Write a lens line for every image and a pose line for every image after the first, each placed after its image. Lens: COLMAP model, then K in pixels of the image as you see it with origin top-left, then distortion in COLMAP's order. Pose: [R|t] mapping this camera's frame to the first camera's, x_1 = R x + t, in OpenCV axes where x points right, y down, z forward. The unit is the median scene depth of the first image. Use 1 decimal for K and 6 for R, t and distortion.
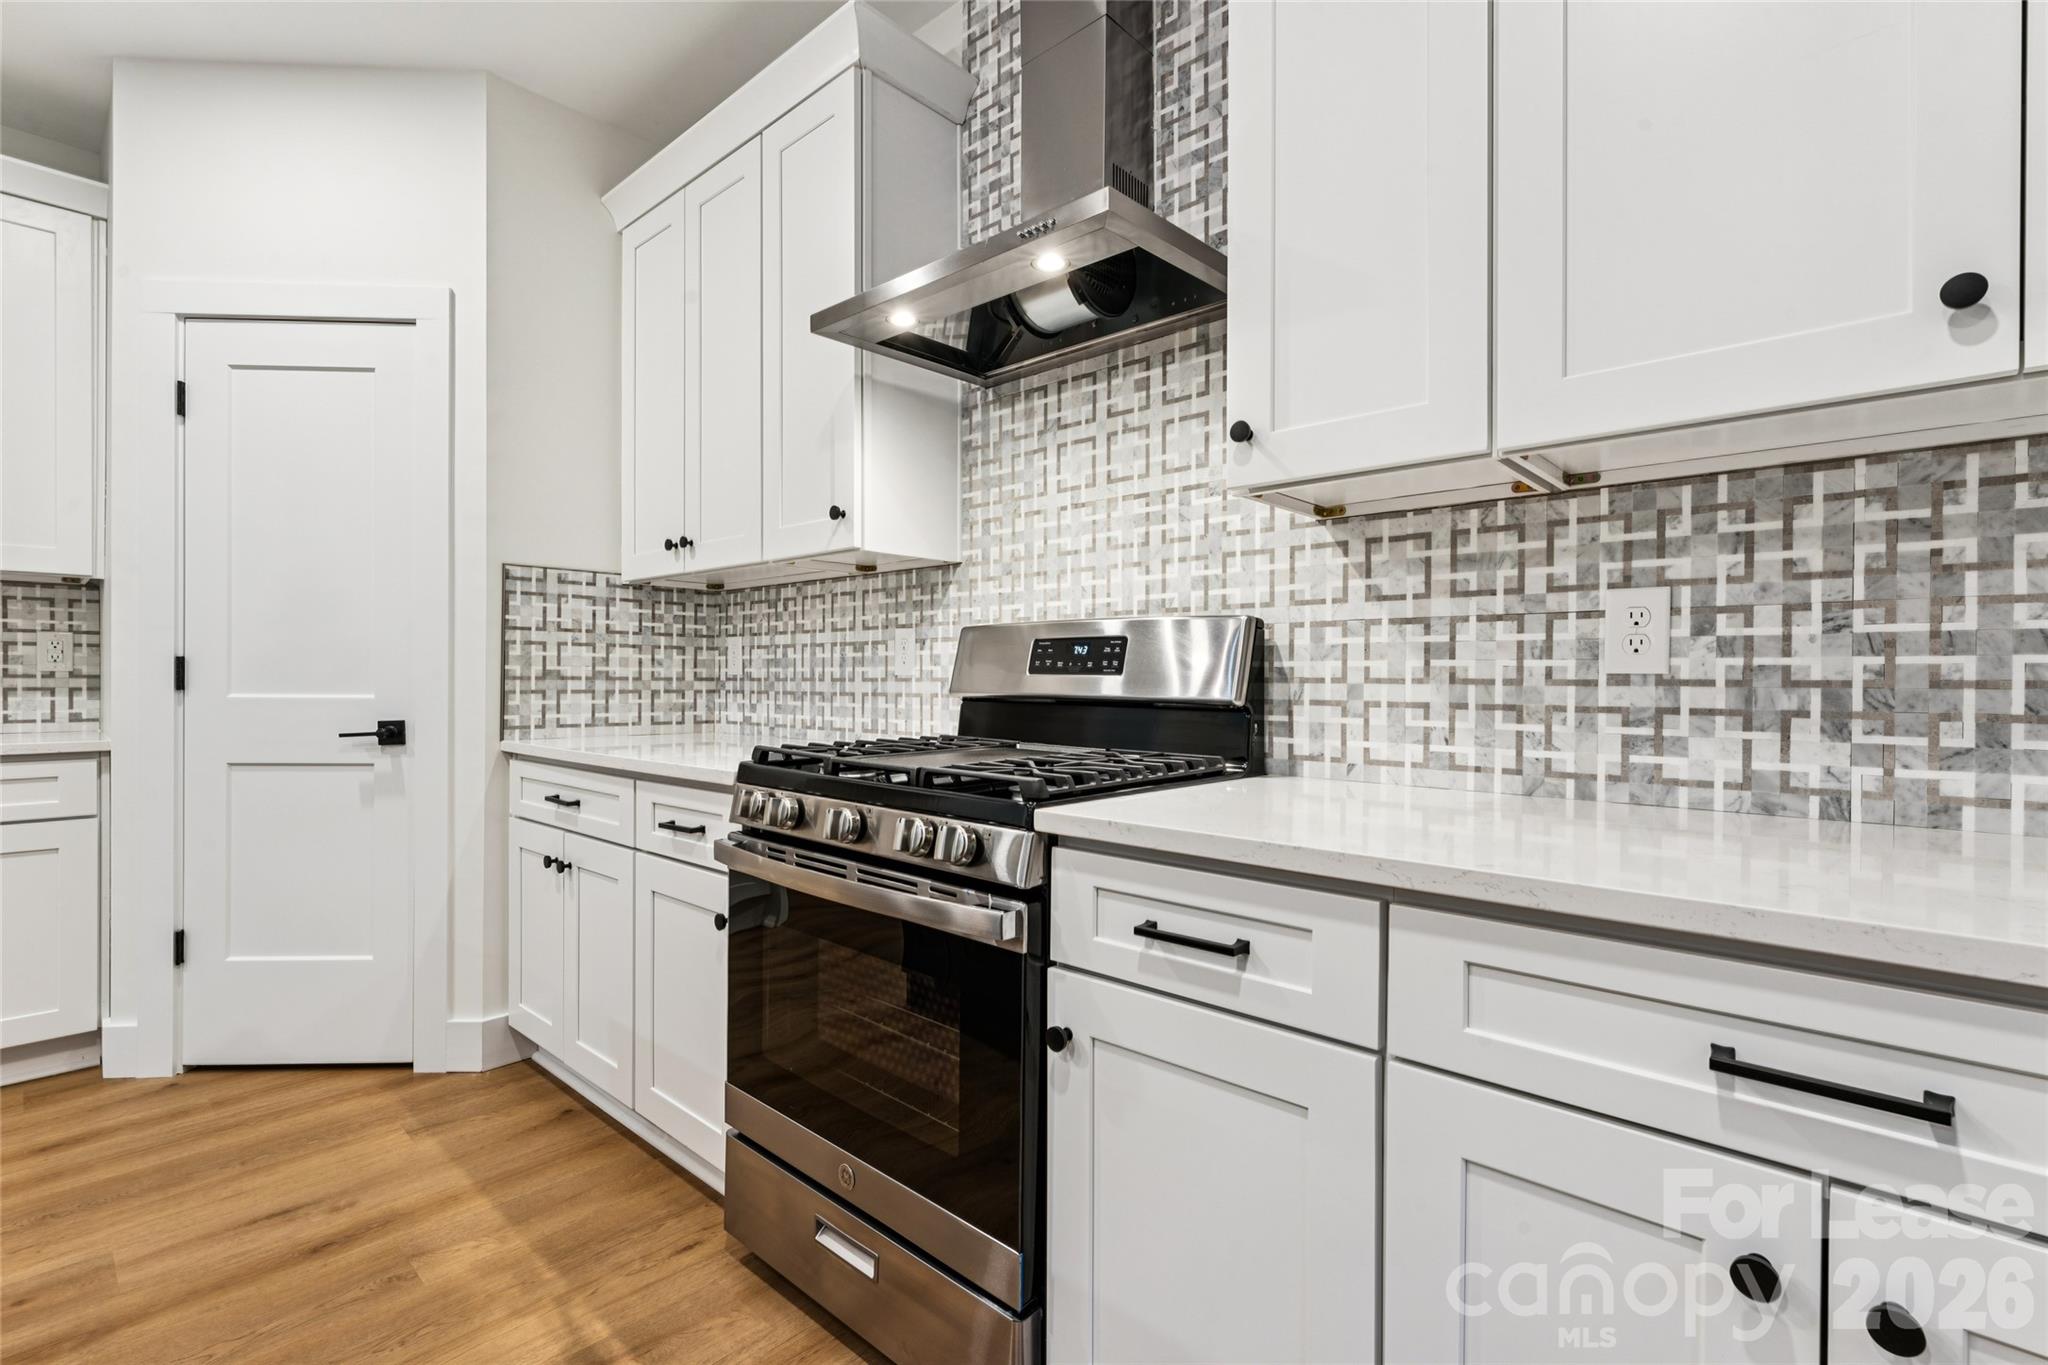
lens RADIAL K [[934.6, 0, 1022.0], [0, 934.6, 682.2], [0, 0, 1]] dist [-0.003106, 0.000661]
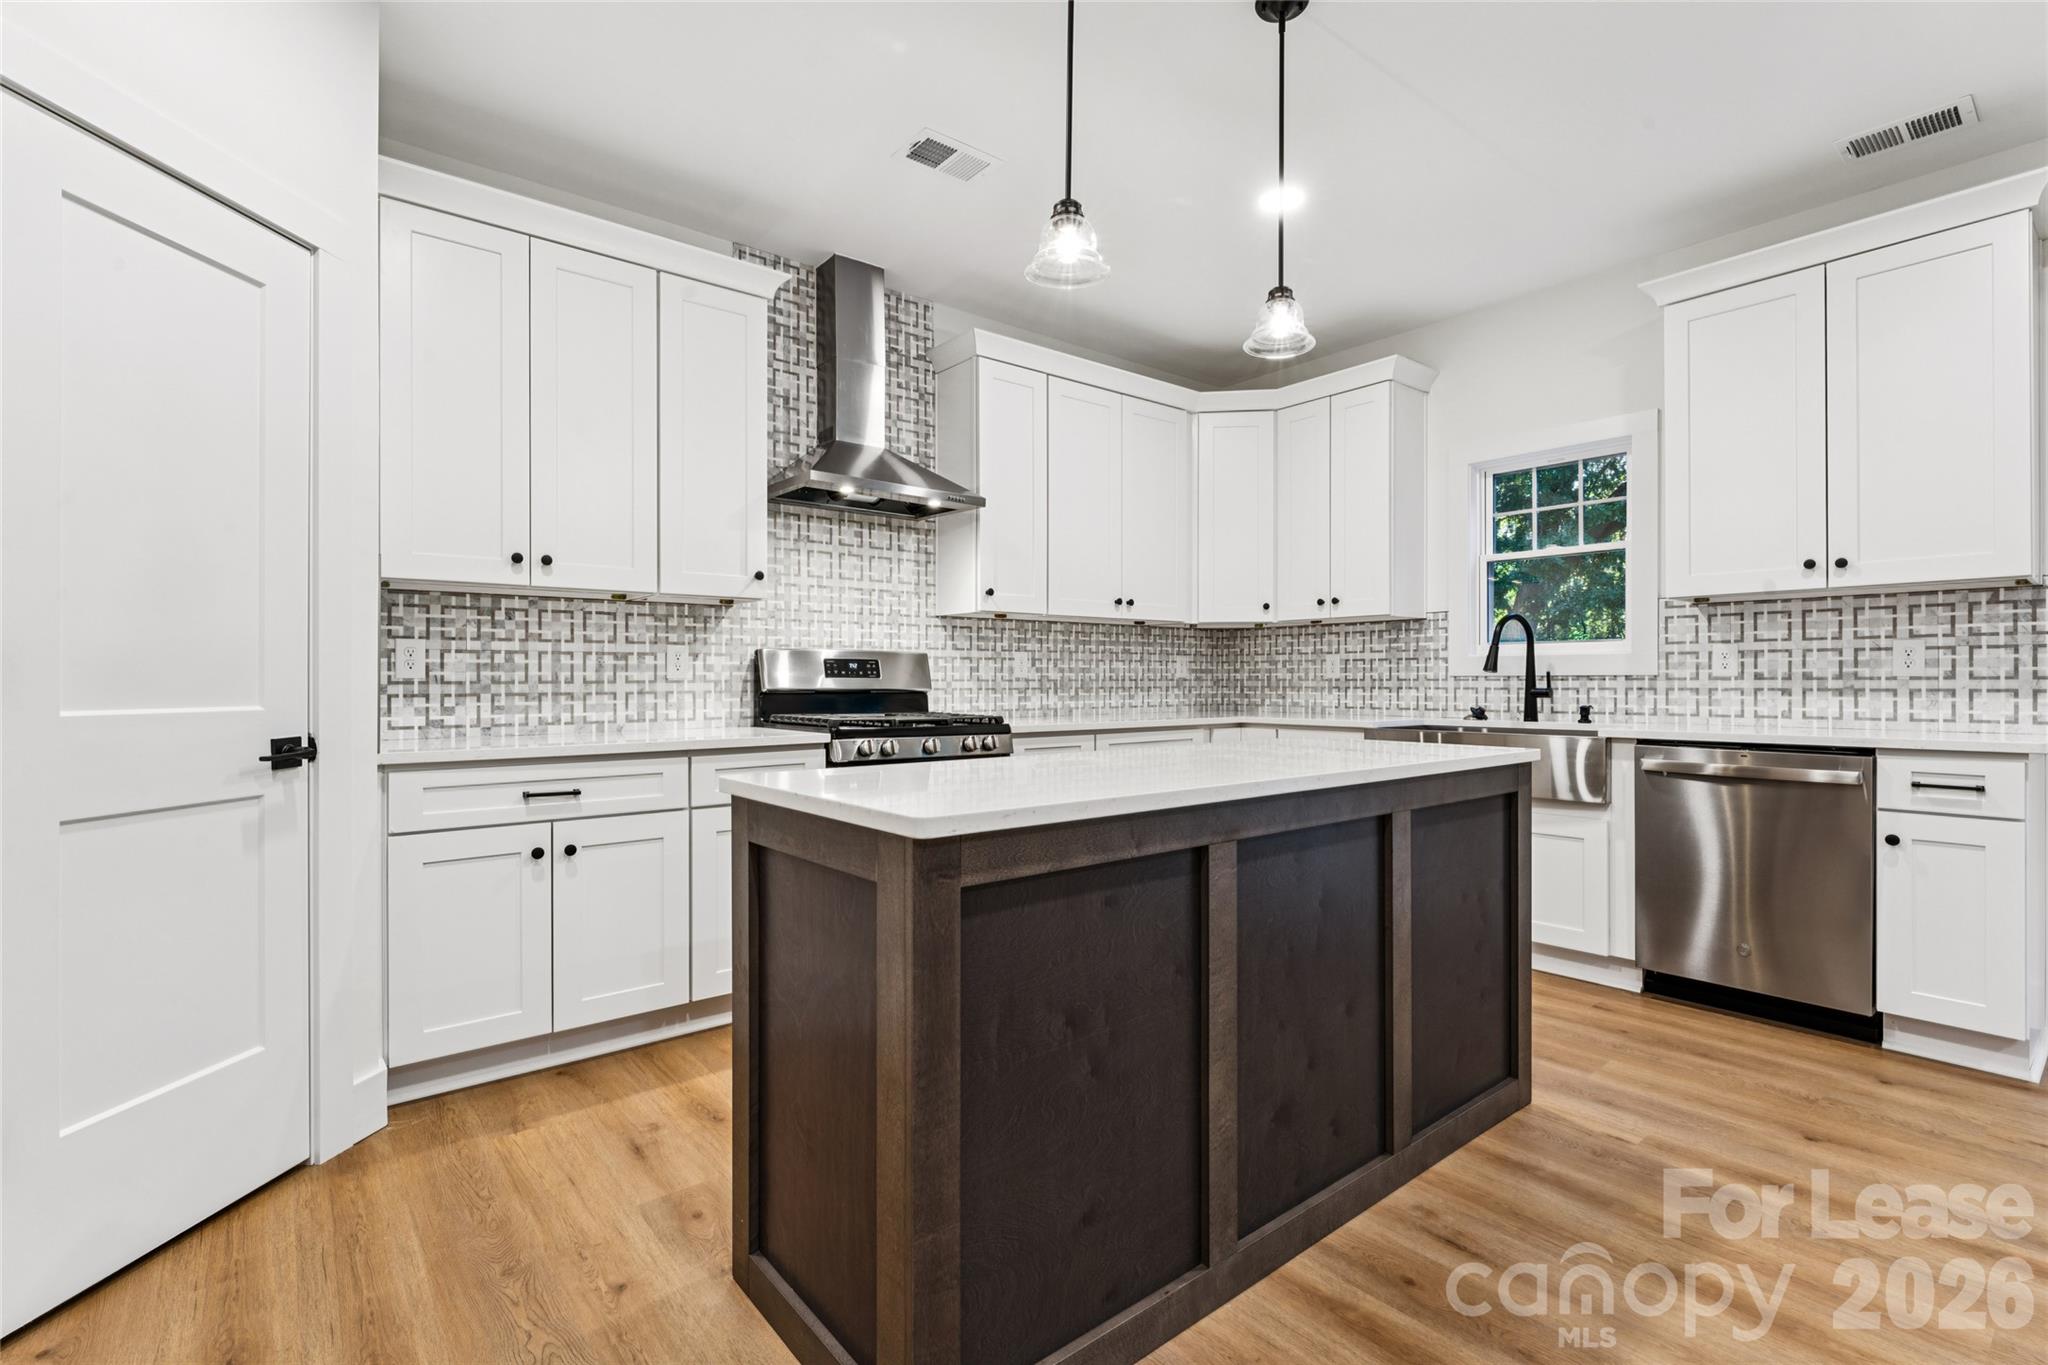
lens RADIAL K [[934.6, 0, 1021.6], [0, 934.6, 675.9], [0, 0, 1]] dist [-0.003106, 0.000661]
pose [[0.150236, -0.000141, 0.988650, -1.695345], [0.005727, 0.999983, -0.000728, -0.008581], [-0.988634, 0.005771, 0.150234, 0.326937]]
